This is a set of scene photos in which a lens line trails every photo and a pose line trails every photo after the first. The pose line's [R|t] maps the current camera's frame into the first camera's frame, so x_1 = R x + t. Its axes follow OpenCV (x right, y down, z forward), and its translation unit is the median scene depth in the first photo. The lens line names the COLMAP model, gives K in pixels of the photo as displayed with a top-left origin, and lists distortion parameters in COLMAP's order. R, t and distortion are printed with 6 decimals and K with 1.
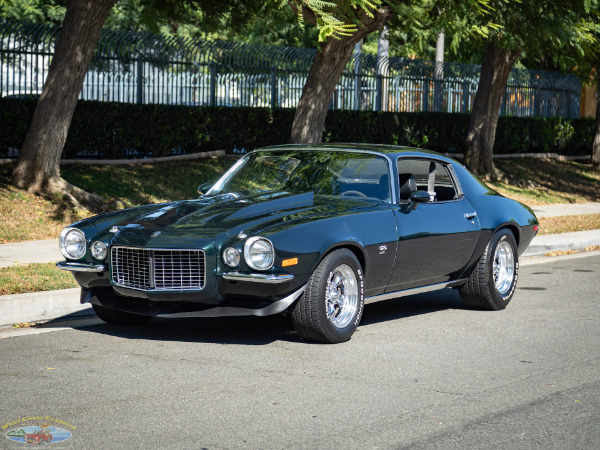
lens RADIAL K [[2454.4, 0, 300.0], [0, 2454.4, 225.0], [0, 0, 1]] dist [0.135182, 0.551200]
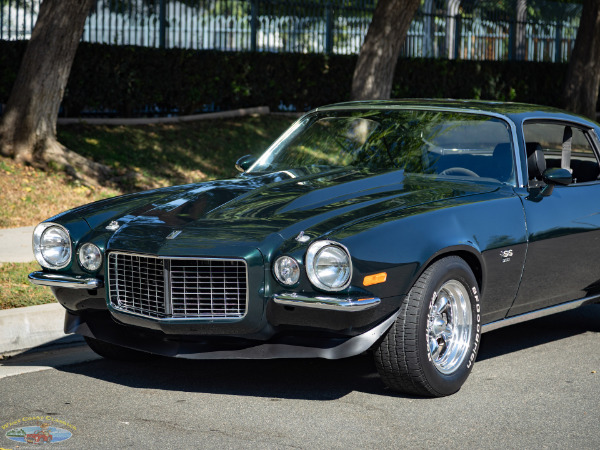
lens RADIAL K [[2144.3, 0, 300.0], [0, 2144.3, 225.0], [0, 0, 1]] dist [0.083896, 1.100359]
pose [[0.999943, 0.004155, -0.009846, -0.017438], [-0.003891, 0.999637, 0.026676, -0.013808], [0.009953, -0.026636, 0.999596, 0.391434]]
